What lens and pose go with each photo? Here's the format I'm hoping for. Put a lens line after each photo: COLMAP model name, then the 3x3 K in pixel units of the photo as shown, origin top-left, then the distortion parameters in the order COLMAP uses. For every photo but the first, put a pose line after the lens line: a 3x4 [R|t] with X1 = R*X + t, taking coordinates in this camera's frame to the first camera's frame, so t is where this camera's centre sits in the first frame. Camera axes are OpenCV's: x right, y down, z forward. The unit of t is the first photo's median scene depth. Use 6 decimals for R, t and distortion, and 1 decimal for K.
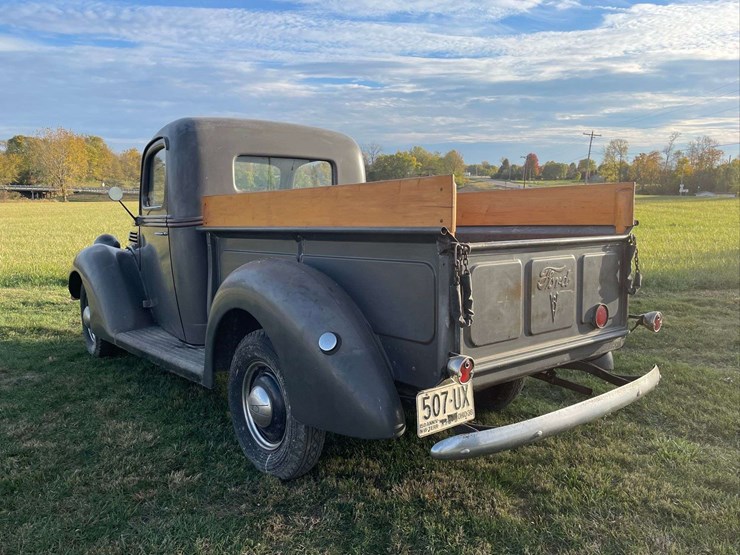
lens RADIAL K [[604.4, 0, 366.0], [0, 604.4, 287.1], [0, 0, 1]] dist [0.084416, -0.118184]
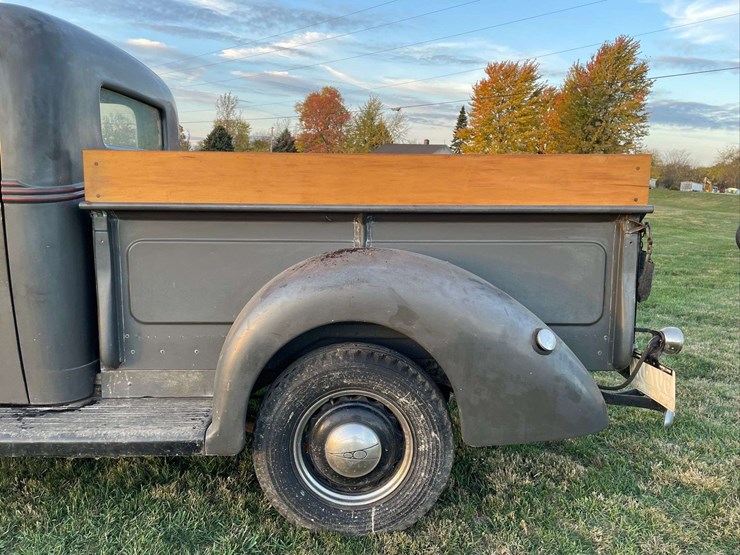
lens RADIAL K [[614.8, 0, 369.5], [0, 614.8, 281.3], [0, 0, 1]] dist [0.103777, -0.157057]
pose [[0.617280, -0.096057, 0.780858, -0.819286], [0.070435, 0.995280, 0.066754, -0.062528], [-0.783585, 0.013794, 0.621132, 0.590392]]
